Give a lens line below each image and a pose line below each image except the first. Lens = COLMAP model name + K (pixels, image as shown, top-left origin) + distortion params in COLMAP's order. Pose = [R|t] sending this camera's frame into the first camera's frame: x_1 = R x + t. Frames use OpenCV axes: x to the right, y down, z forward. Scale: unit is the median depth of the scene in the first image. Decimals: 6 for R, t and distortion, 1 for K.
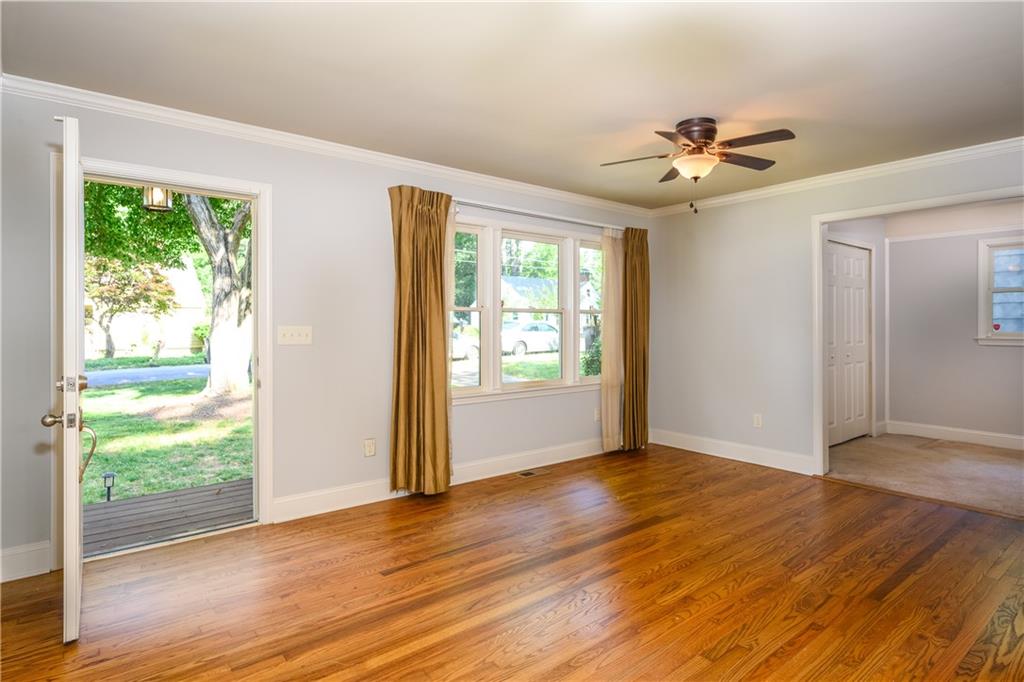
lens RADIAL K [[518.3, 0, 511.8], [0, 518.3, 329.8], [0, 0, 1]] dist [-0.000720, -0.000311]
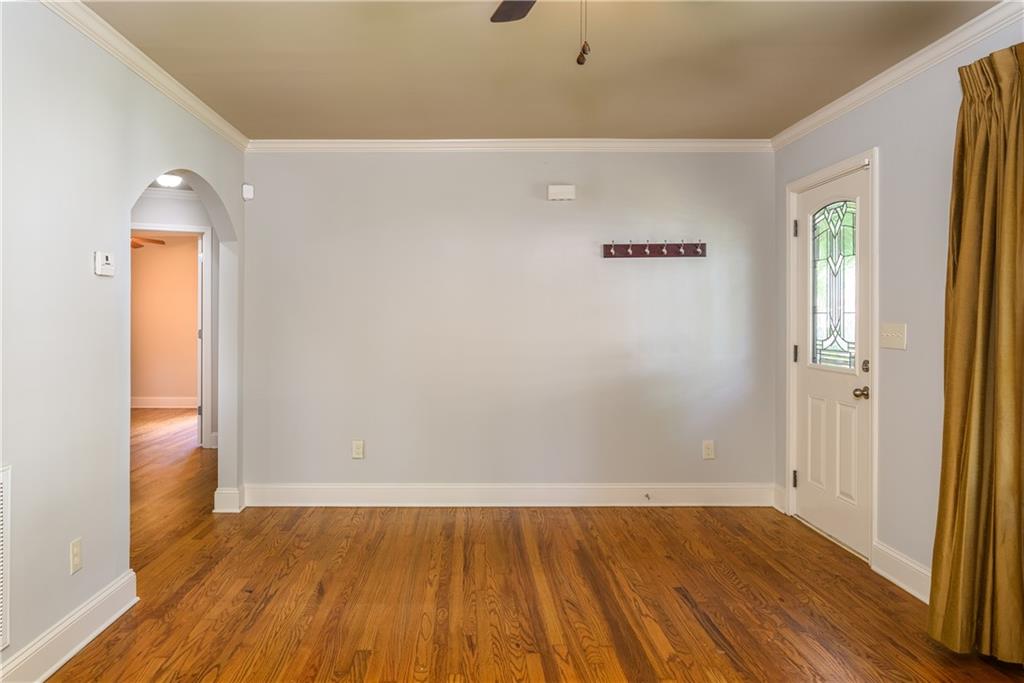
lens RADIAL K [[744.9, 0, 457.1], [0, 744.9, 323.5], [0, 0, 1]] dist [0.001114, 0.001973]
pose [[-0.613190, 0.006183, -0.789911, 1.167062], [-0.009331, 0.999843, 0.015069, -0.017195], [0.789880, 0.016611, -0.613036, 1.681107]]
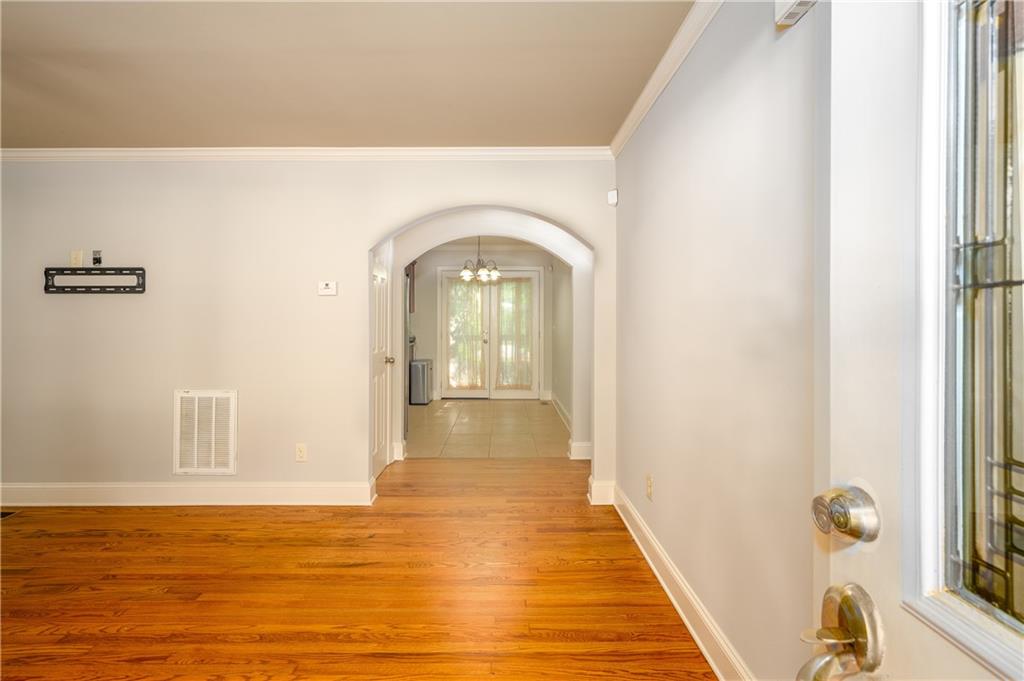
lens RADIAL K [[485.5, 0, 524.1], [0, 485.5, 324.3], [0, 0, 1]] dist [0.000636, 0.000418]
pose [[-0.802443, -0.000617, 0.596728, -0.751439], [0.007711, 0.999905, 0.011403, -0.002442], [-0.596678, 0.013752, -0.802363, 1.204958]]
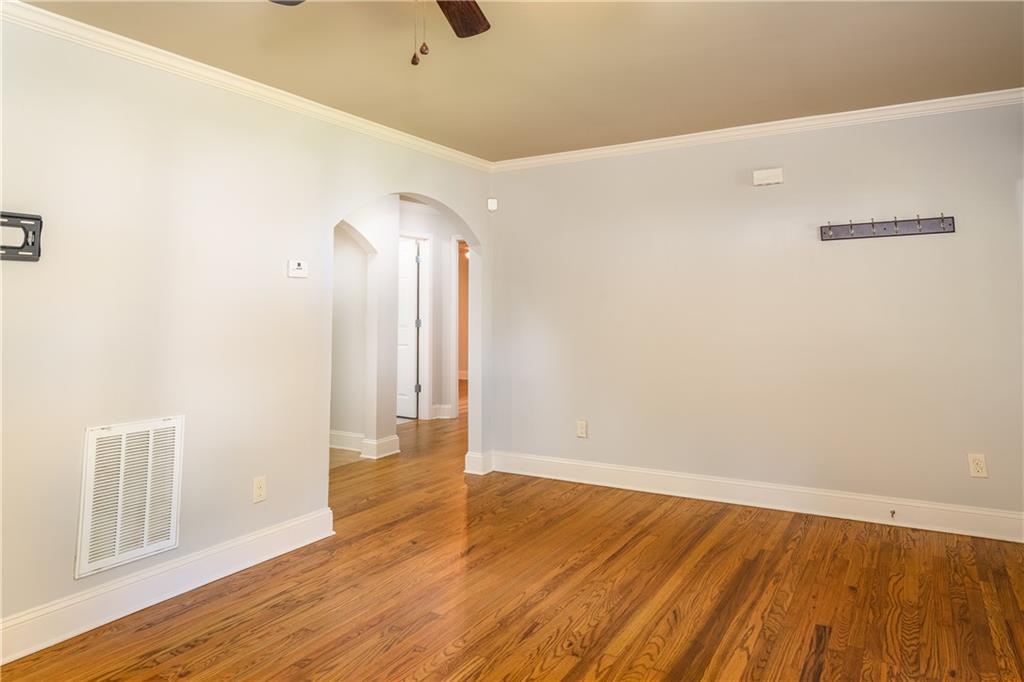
lens RADIAL K [[649.1, 0, 516.5], [0, 649.1, 246.7], [0, 0, 1]] dist [-0.000030, 0.000038]
pose [[-0.927406, -0.029251, -0.372910, 0.625647], [0.003430, 0.996231, -0.086676, -0.013684], [0.374040, -0.081663, -0.923810, 1.994274]]
